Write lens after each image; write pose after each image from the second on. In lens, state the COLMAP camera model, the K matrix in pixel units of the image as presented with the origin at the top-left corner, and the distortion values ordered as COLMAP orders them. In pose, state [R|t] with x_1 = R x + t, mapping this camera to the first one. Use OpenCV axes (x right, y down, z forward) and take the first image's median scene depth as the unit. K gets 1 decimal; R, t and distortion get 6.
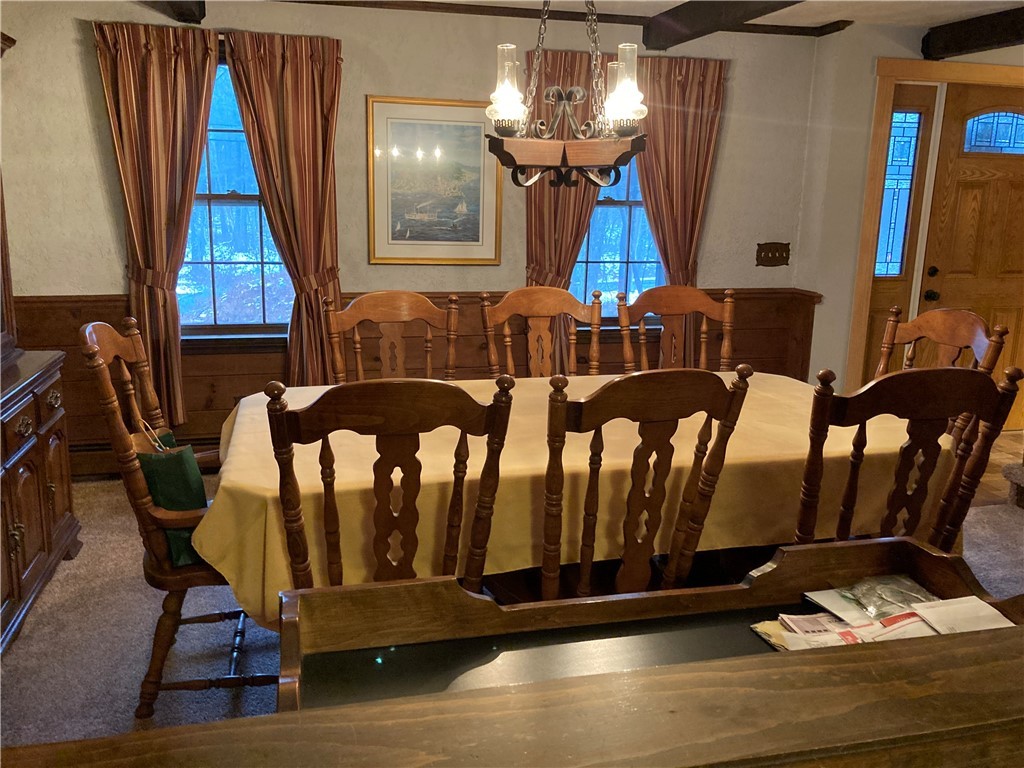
lens RADIAL K [[845.6, 0, 512.5], [0, 845.6, 382.5], [0, 0, 1]] dist [0.032871, -0.012568]
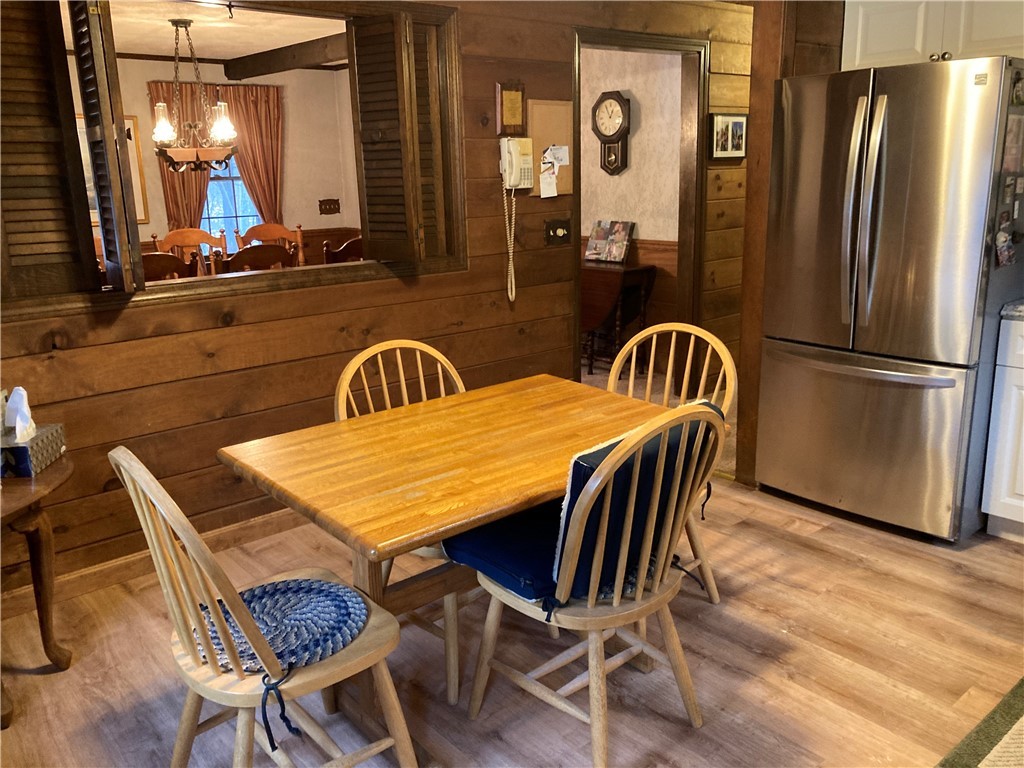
lens RADIAL K [[845.6, 0, 503.7], [0, 845.6, 380.6], [0, 0, 1]] dist [0.032871, -0.012568]
pose [[0.902829, -0.144292, 0.405069, -0.126232], [0.132766, 0.989532, 0.056574, 0.173937], [-0.408991, 0.002703, 0.912534, -0.814473]]
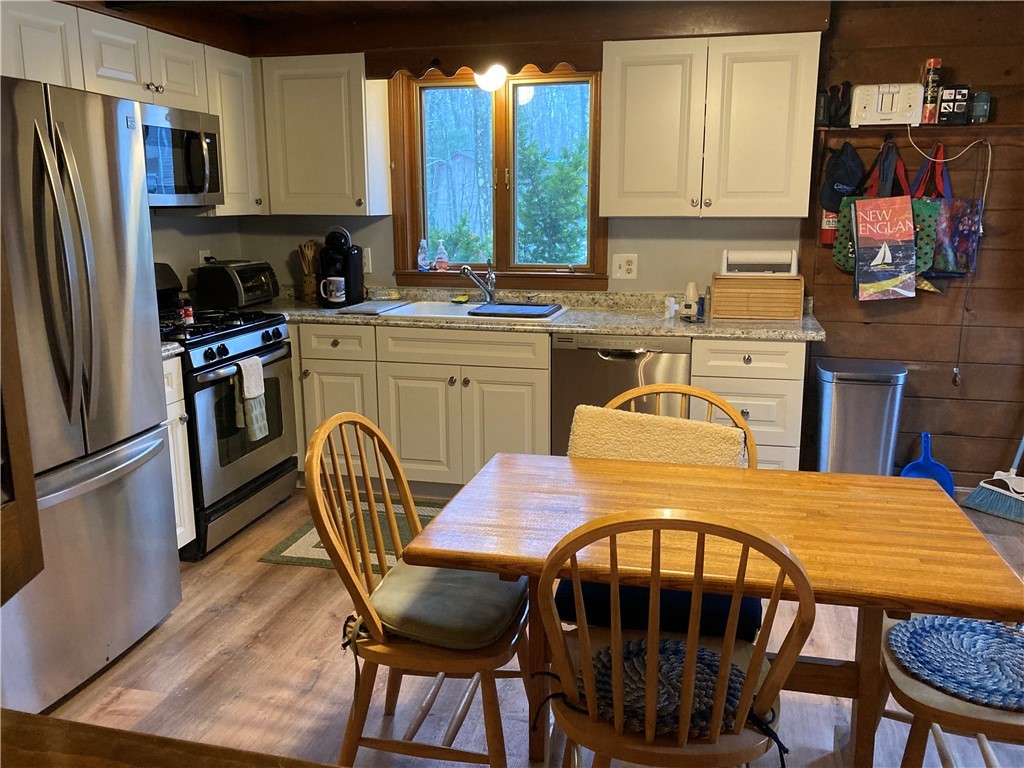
lens RADIAL K [[845.6, 0, 522.7], [0, 845.6, 377.3], [0, 0, 1]] dist [0.032871, -0.012568]
pose [[-0.879687, -0.113733, 0.461753, 0.546161], [0.089040, 0.914418, 0.394857, -1.413680], [-0.467143, 0.388465, -0.794275, 6.428139]]
